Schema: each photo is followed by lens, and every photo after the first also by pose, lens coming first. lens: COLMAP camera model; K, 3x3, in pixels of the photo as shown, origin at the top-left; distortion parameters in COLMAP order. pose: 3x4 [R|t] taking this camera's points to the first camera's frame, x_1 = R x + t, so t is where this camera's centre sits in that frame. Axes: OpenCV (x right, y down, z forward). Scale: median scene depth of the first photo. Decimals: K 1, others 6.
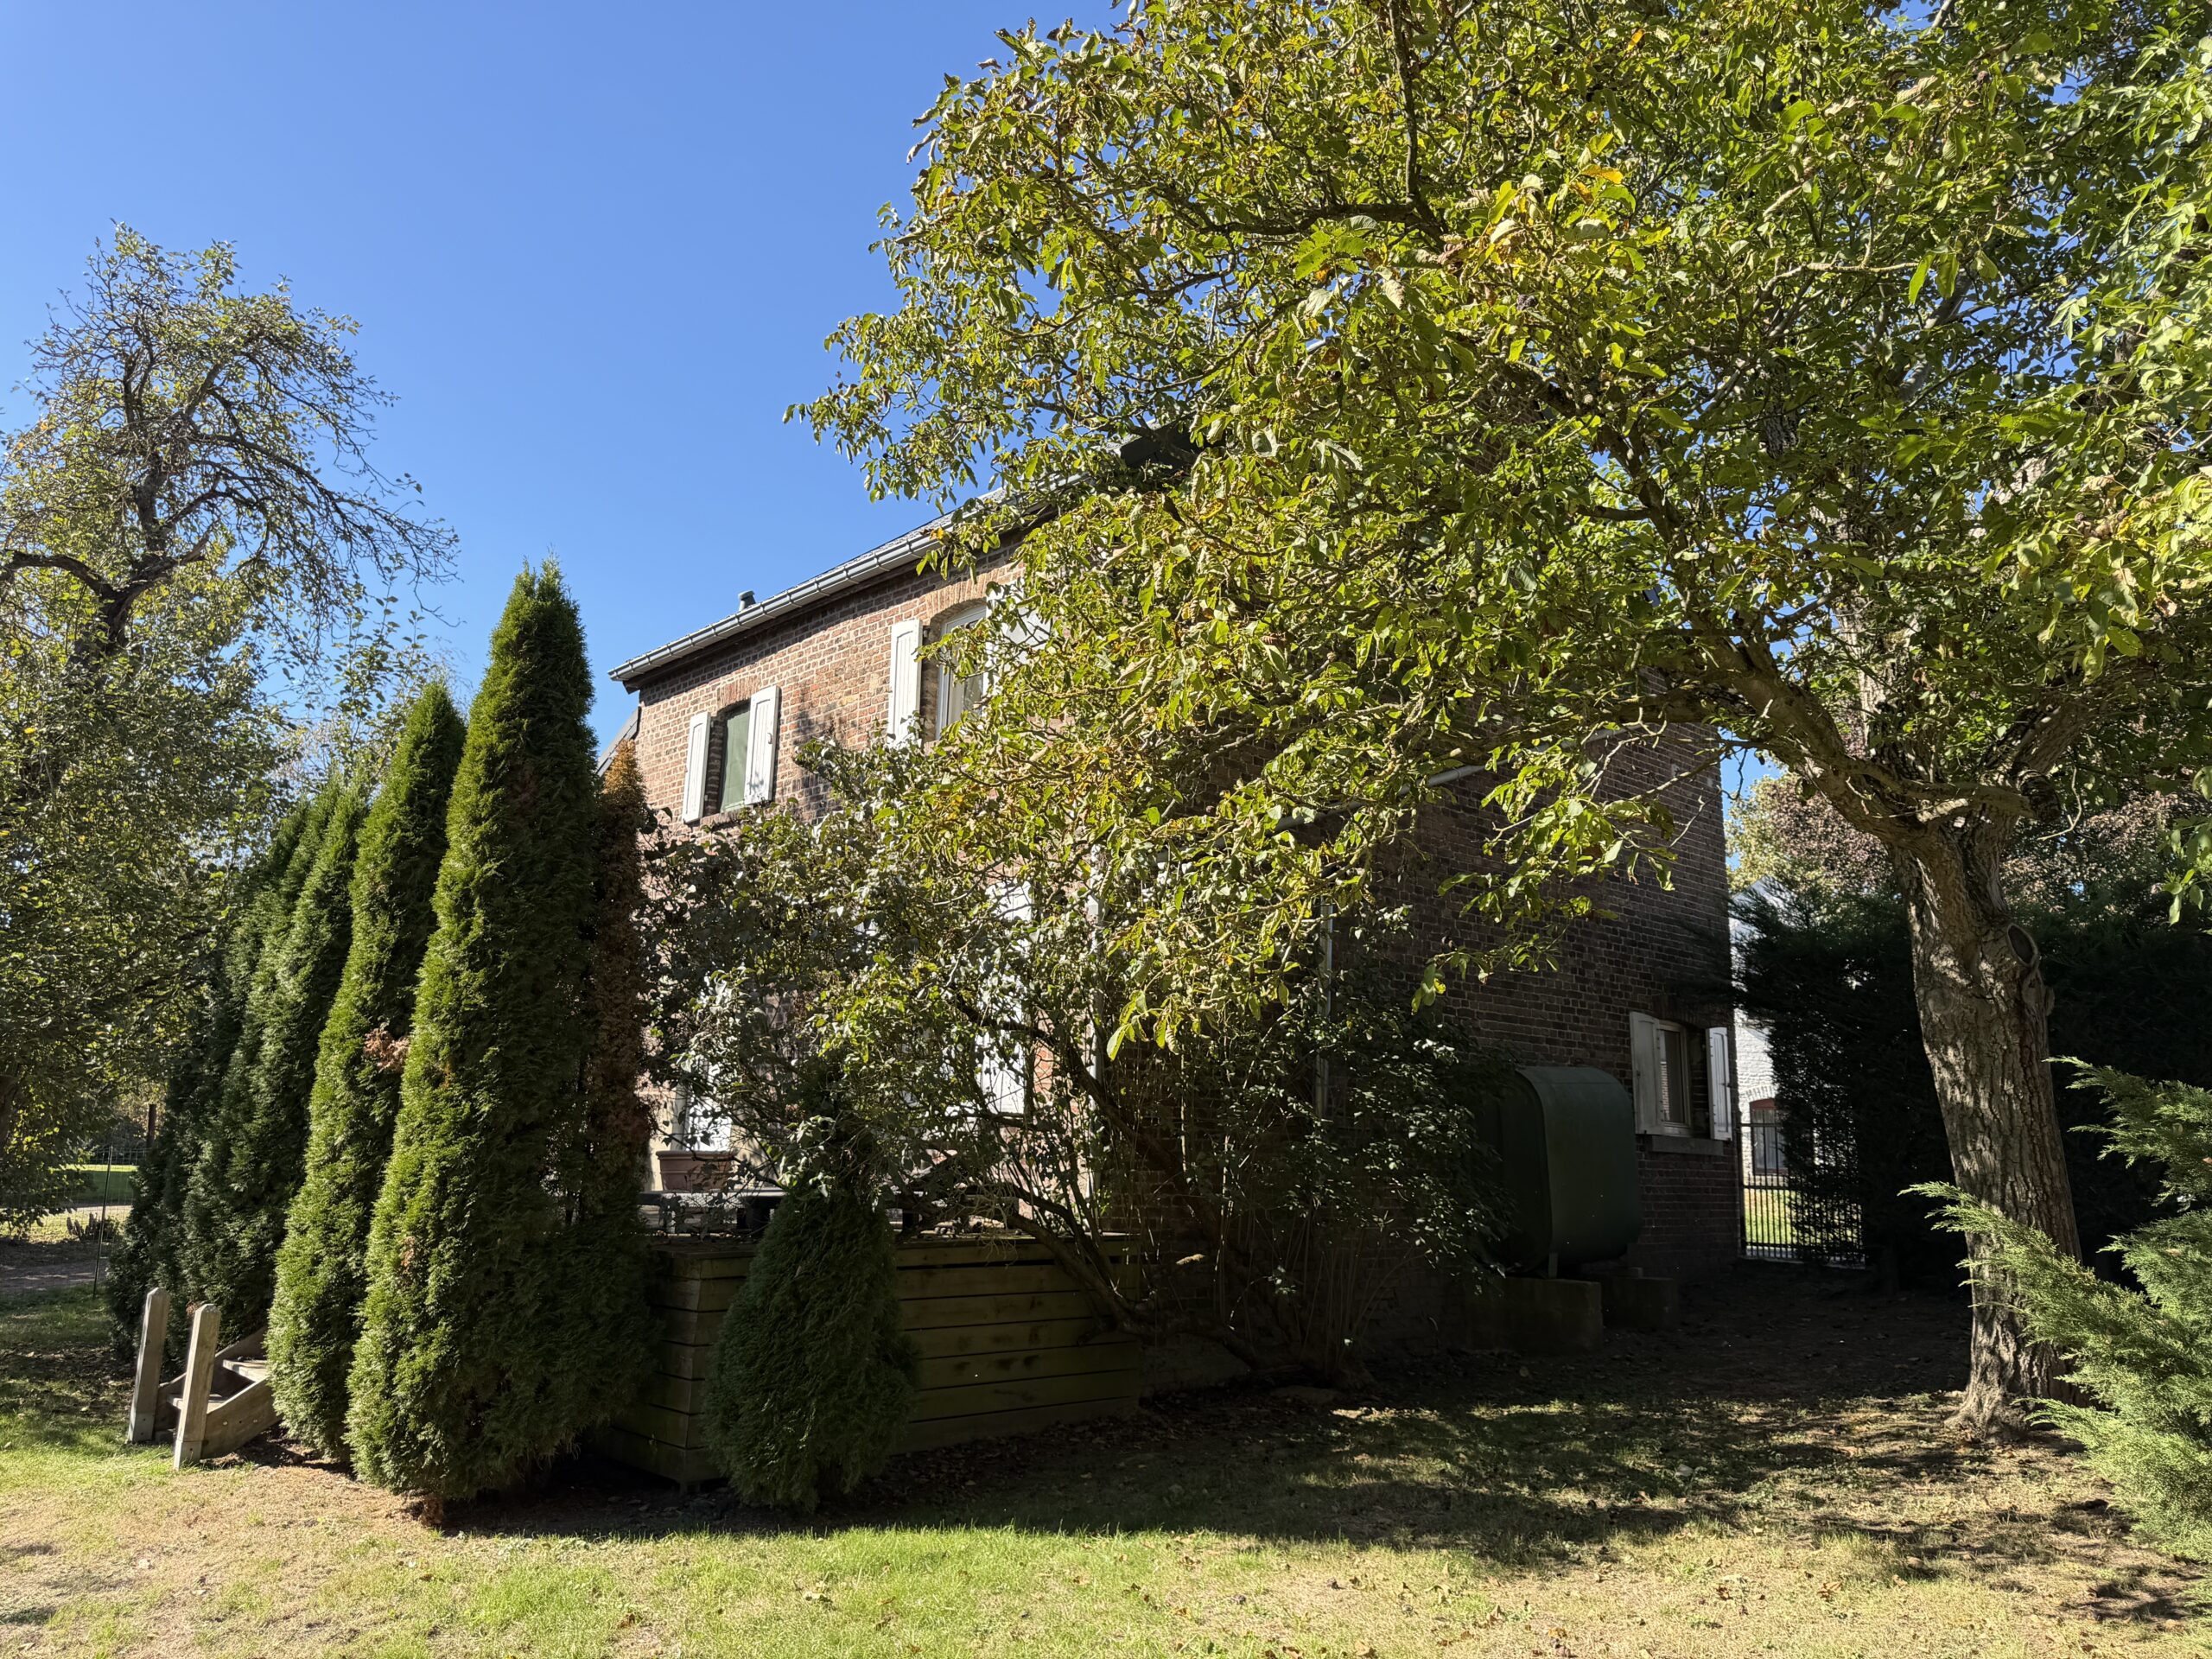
lens RADIAL K [[1560.3, 0, 1101.0], [0, 1560.3, 822.9], [0, 0, 1]] dist [0.006956, 0.001916]
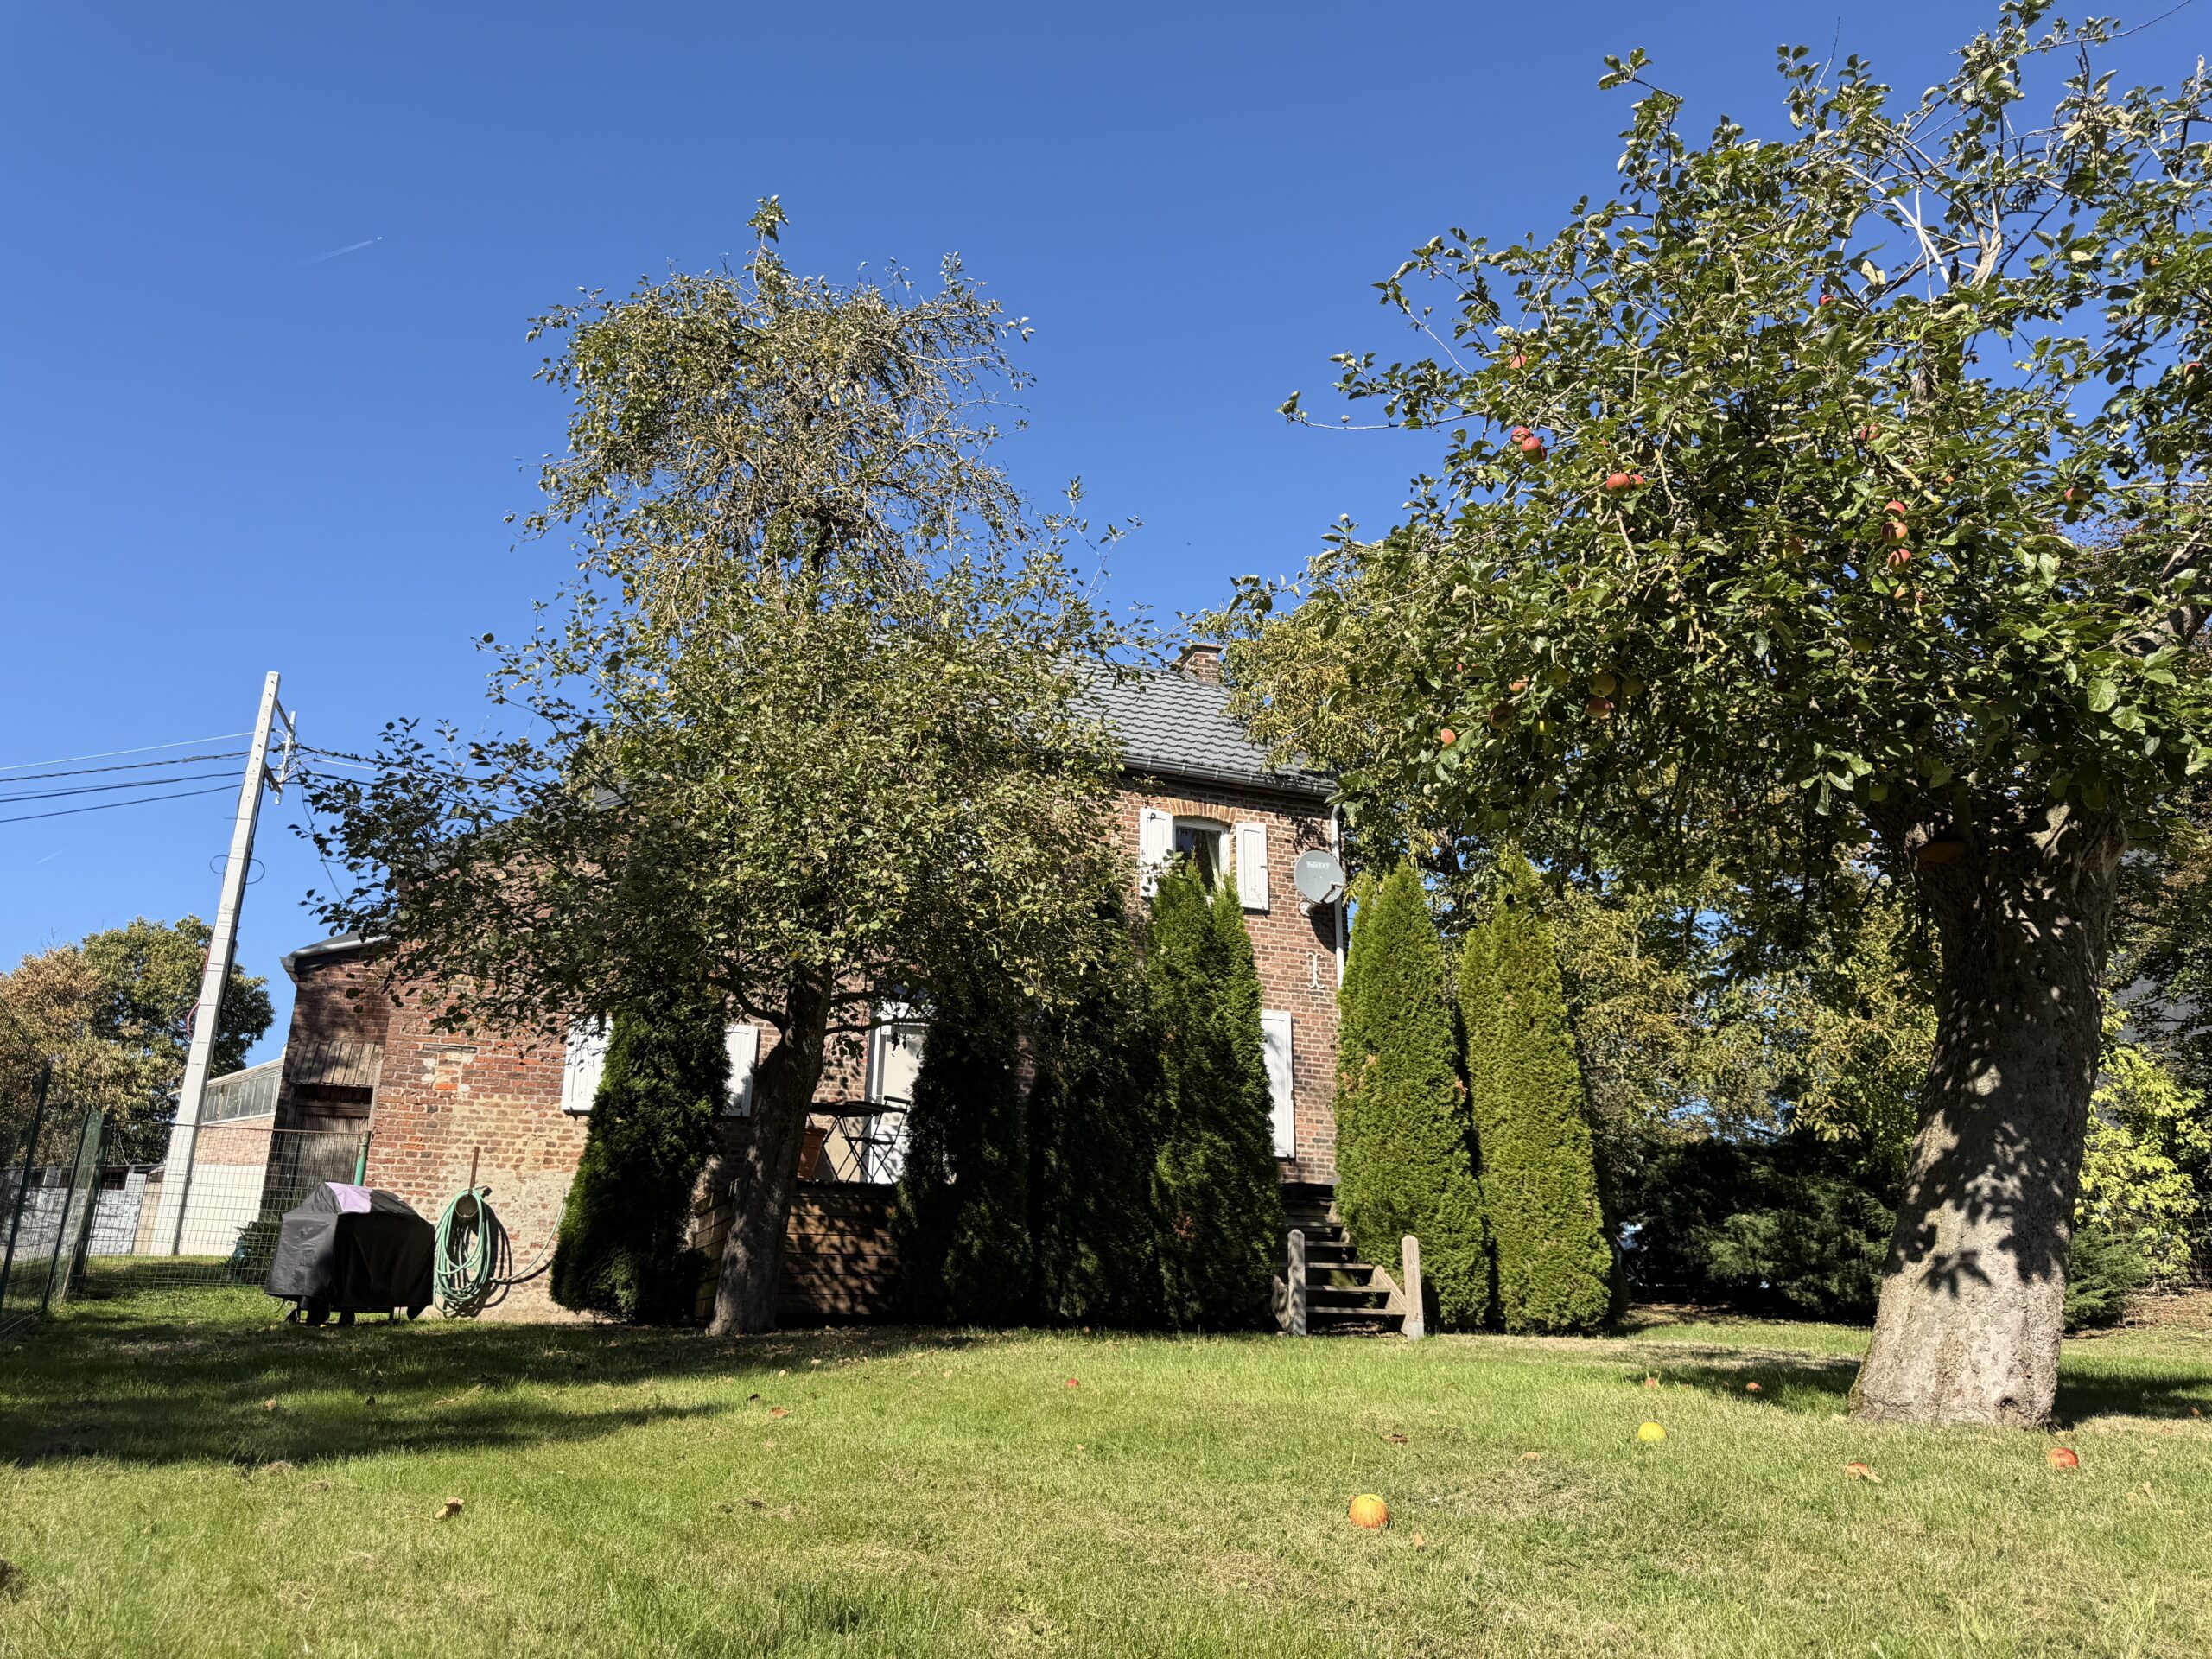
lens RADIAL K [[1578.0, 0, 1109.7], [0, 1578.0, 833.8], [0, 0, 1]] dist [0.104051, -0.098890]
pose [[0.396301, 0.249463, 0.883580, -1.991384], [-0.195147, 0.963276, -0.184437, 0.245006], [-0.897141, -0.099336, 0.430430, 0.557840]]
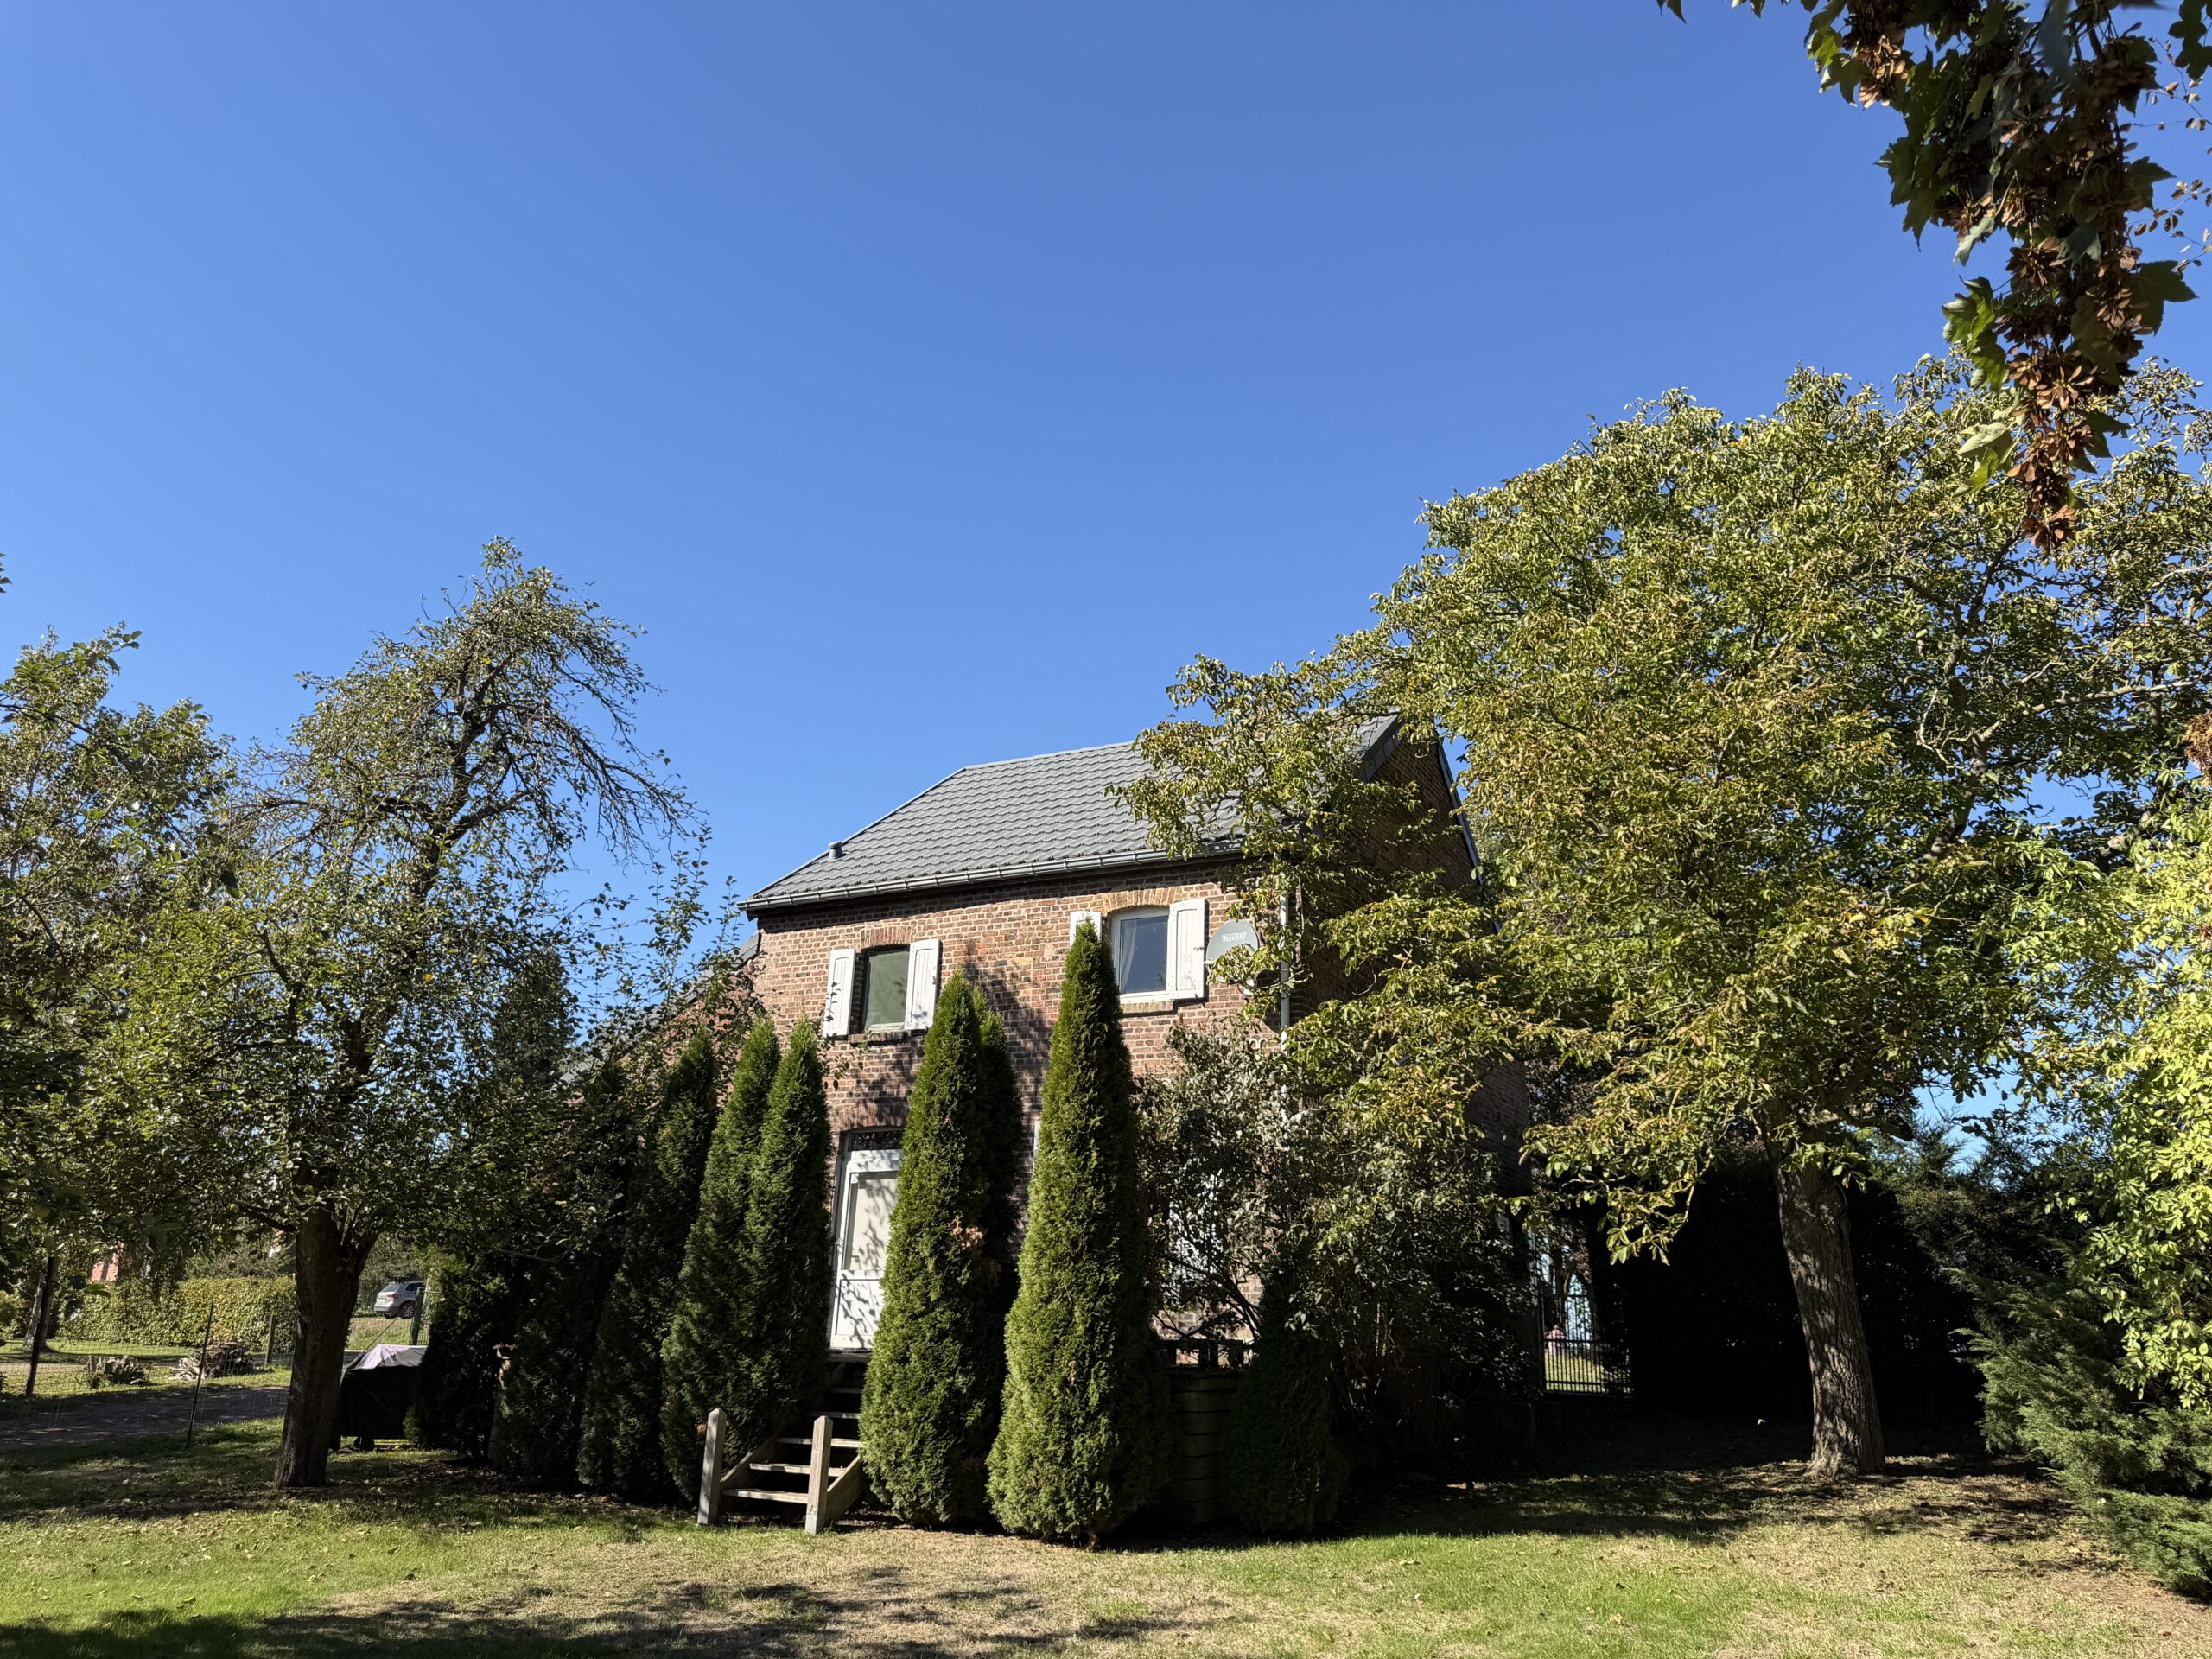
lens RADIAL K [[1540.3, 0, 1138.1], [0, 1540.3, 830.8], [0, 0, 1]] dist [0.071784, -0.062382]
pose [[0.943082, 0.102805, 0.316270, -0.702390], [-0.072305, 0.991655, -0.106735, -0.078716], [-0.324604, 0.077792, 0.942646, -0.408891]]
